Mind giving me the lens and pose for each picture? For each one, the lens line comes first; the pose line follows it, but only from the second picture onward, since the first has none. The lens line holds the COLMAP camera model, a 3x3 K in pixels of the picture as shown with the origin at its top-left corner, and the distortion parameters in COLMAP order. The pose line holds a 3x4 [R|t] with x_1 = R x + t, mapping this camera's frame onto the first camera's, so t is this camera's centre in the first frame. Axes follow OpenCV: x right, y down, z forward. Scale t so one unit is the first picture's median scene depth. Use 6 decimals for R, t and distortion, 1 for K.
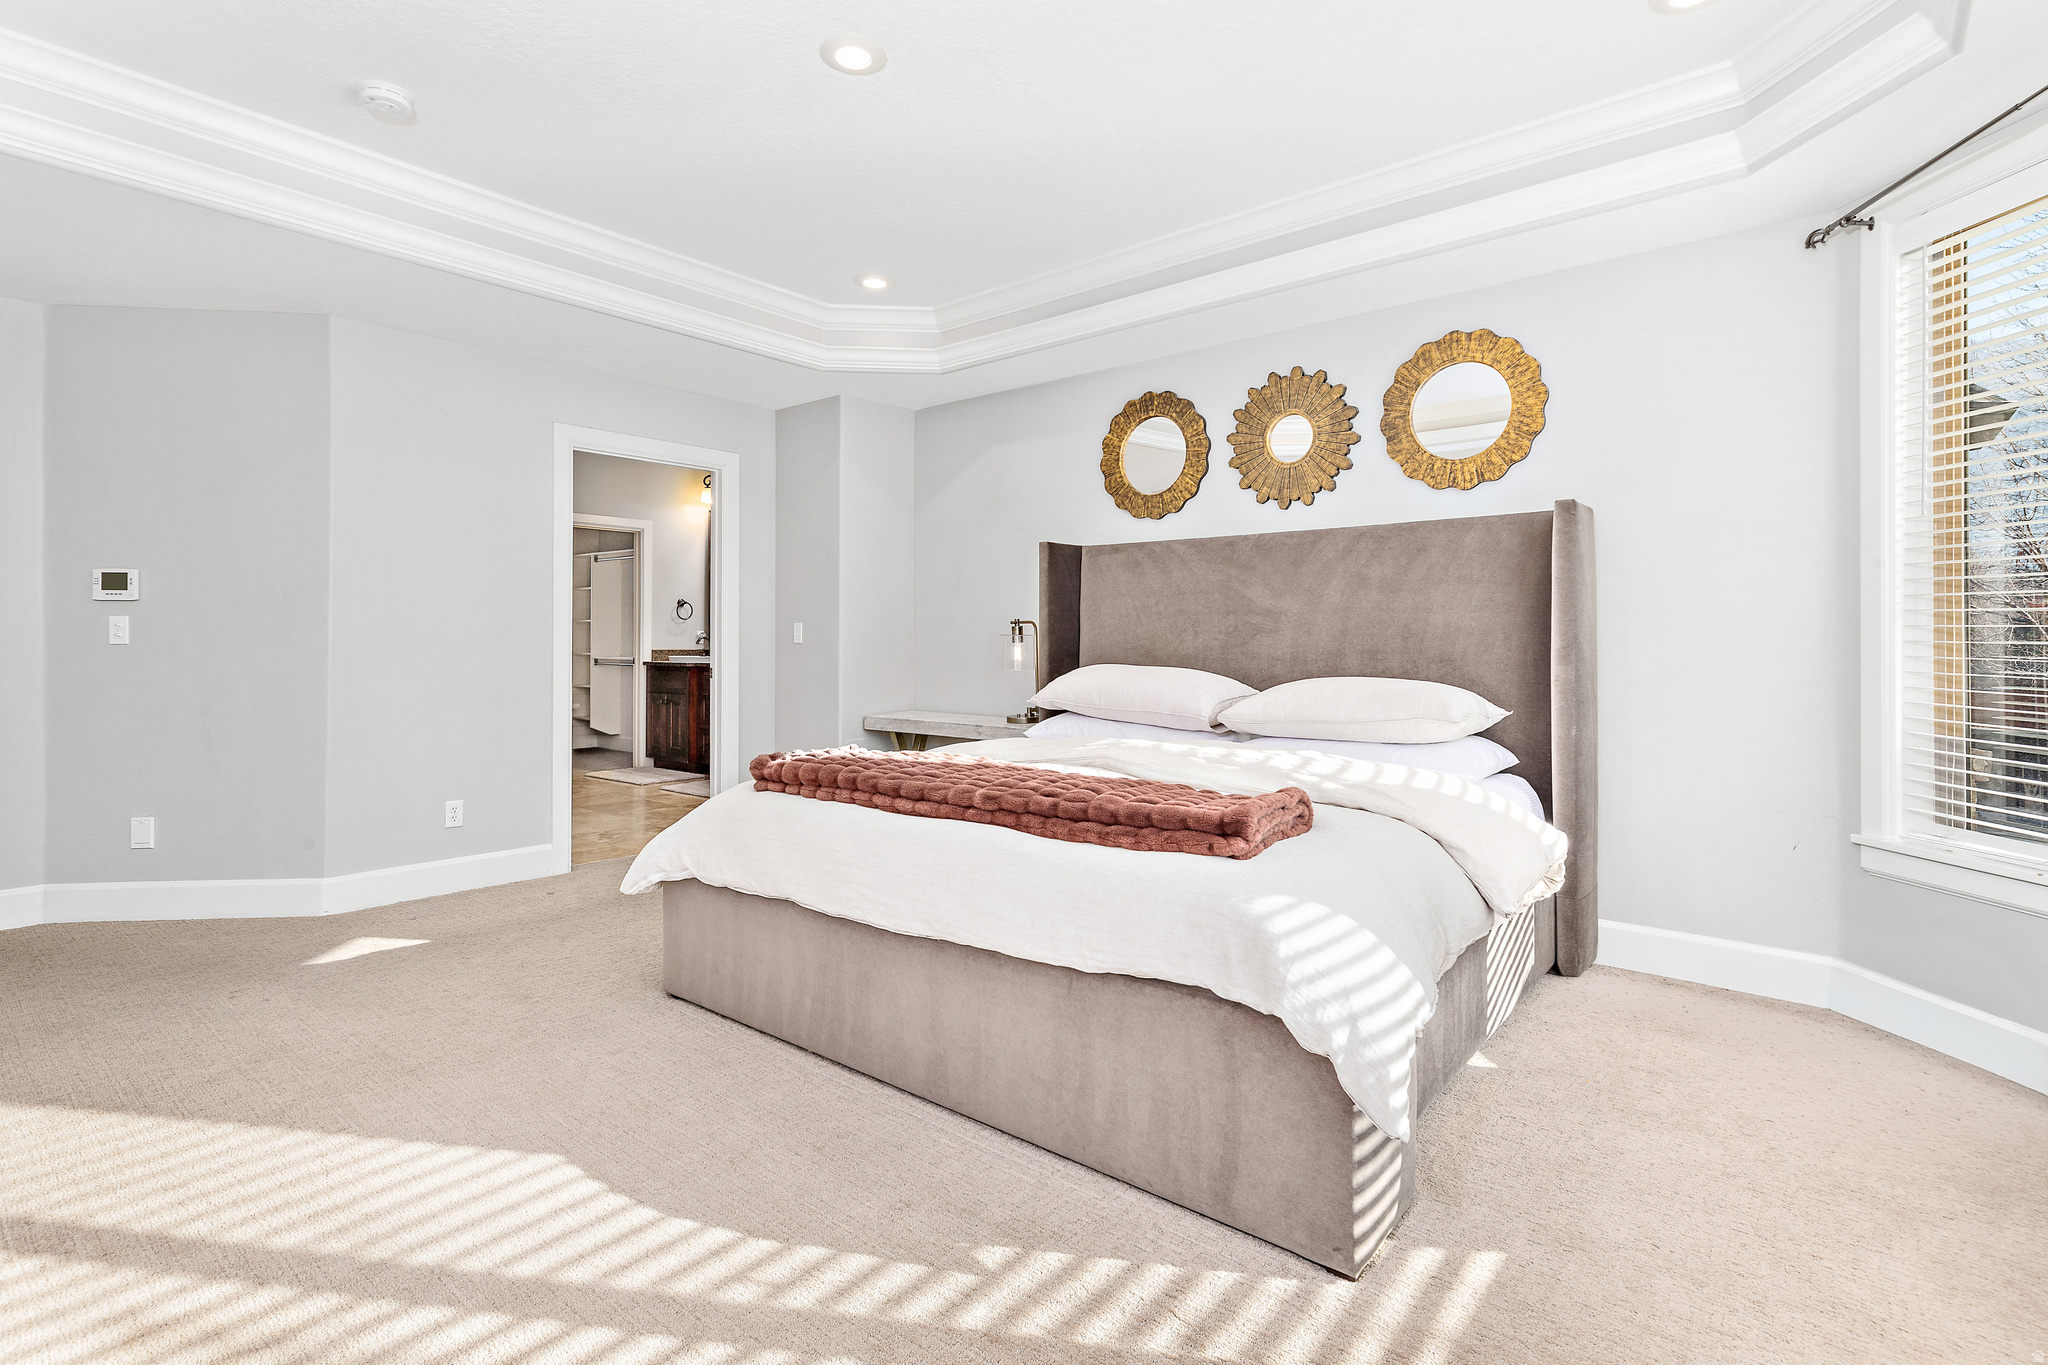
lens RADIAL K [[987.4, 0, 1029.9], [0, 987.4, 640.7], [0, 0, 1]] dist [-0.001490, -0.000278]
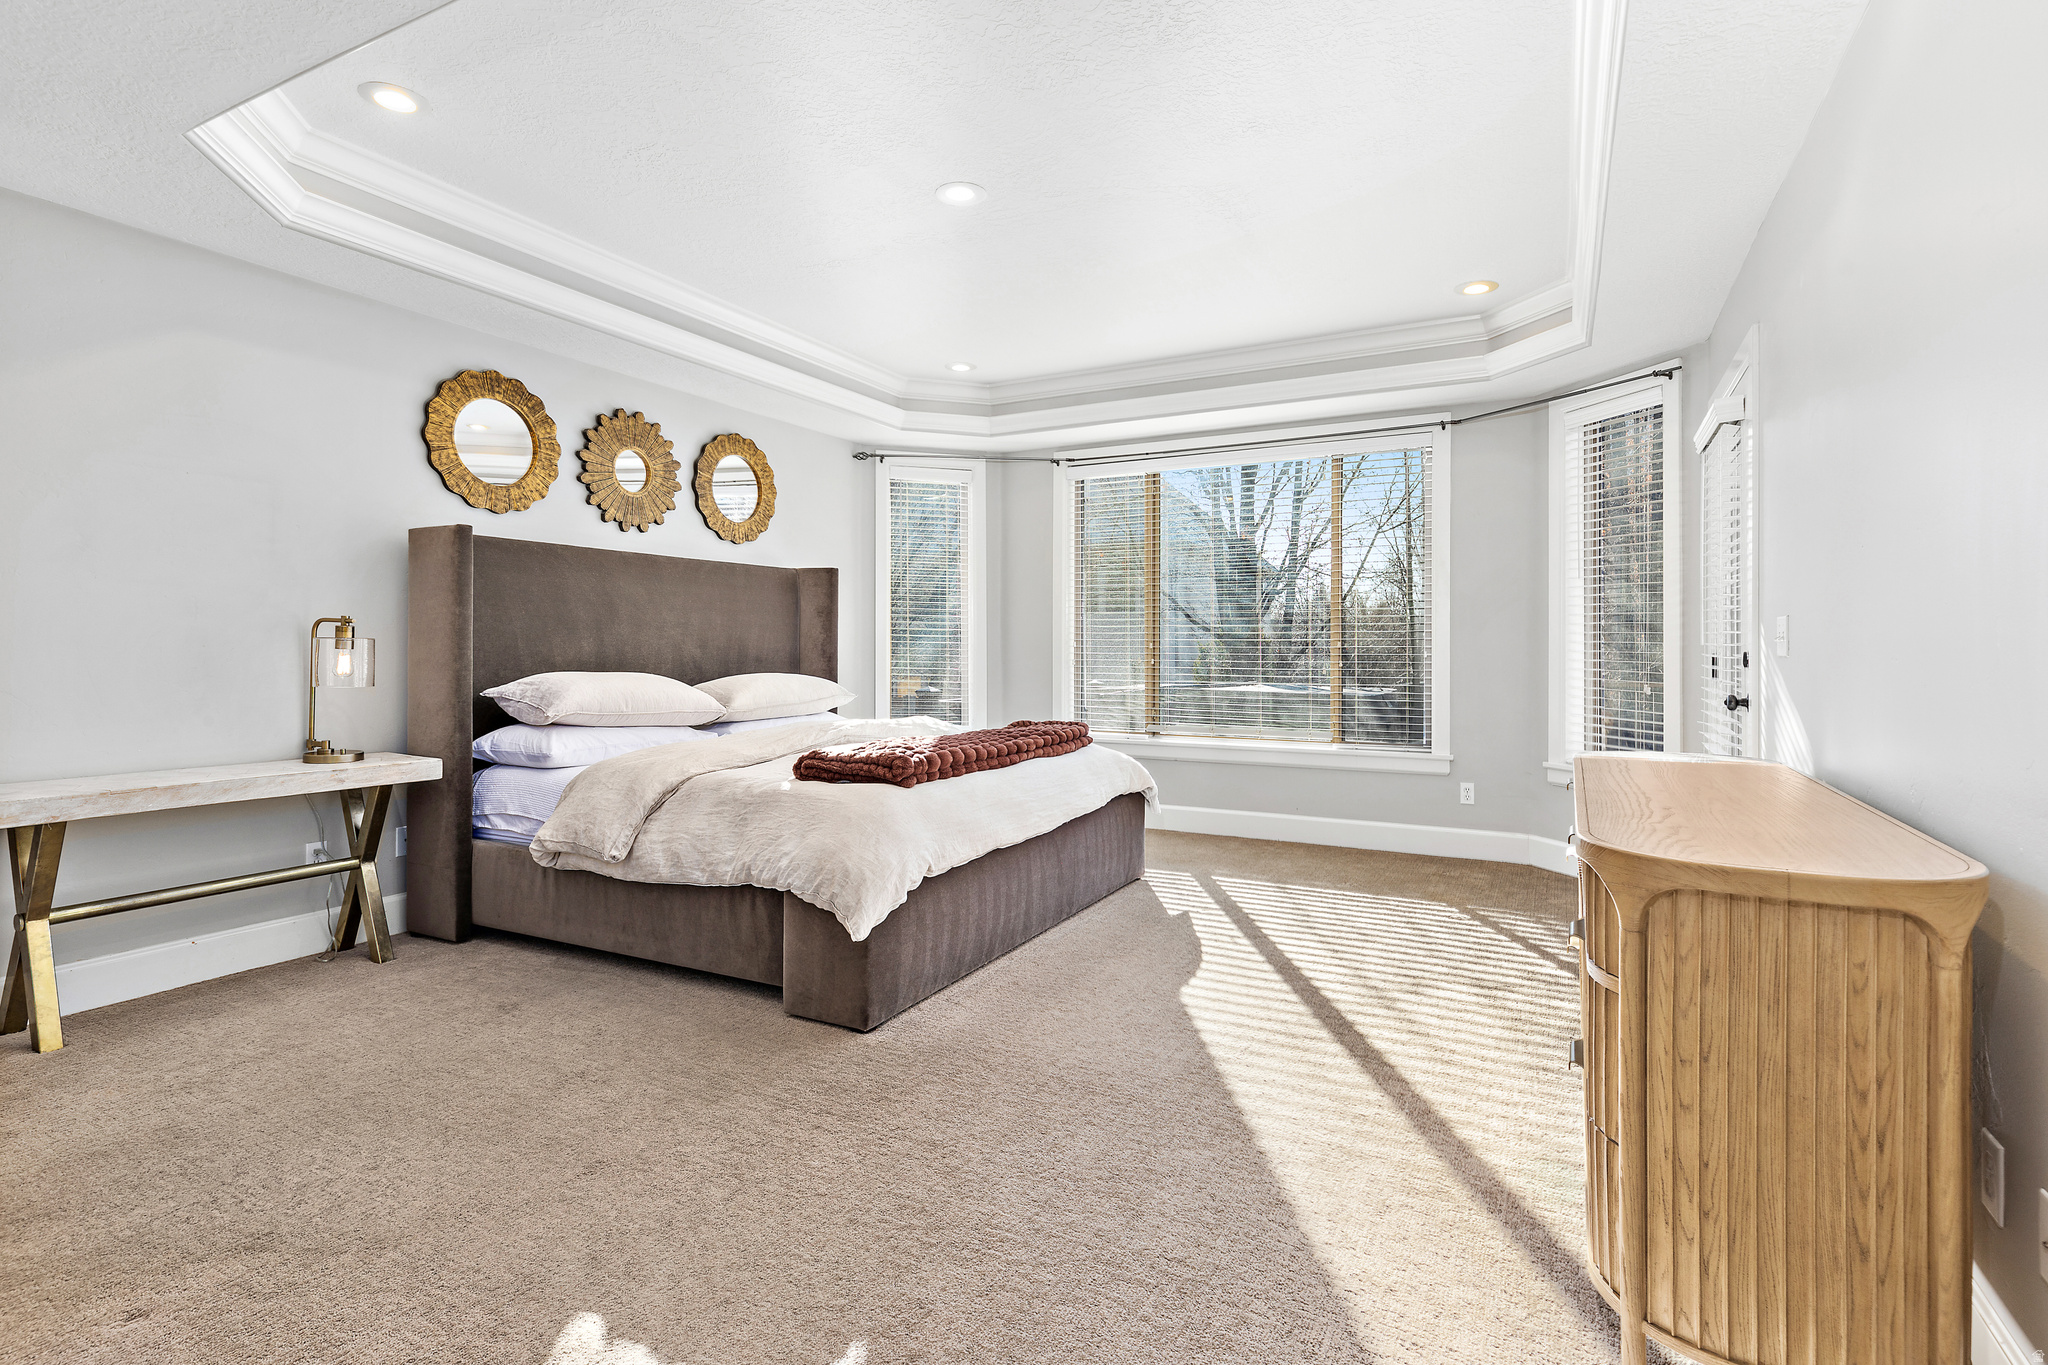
lens RADIAL K [[987.4, 0, 1029.9], [0, 987.4, 640.7], [0, 0, 1]] dist [-0.001490, -0.000278]
pose [[-0.208893, 0.007325, 0.977911, -0.959189], [0.001686, 0.999973, -0.007130, 0.002101], [-0.977937, 0.000160, -0.208900, 0.783134]]
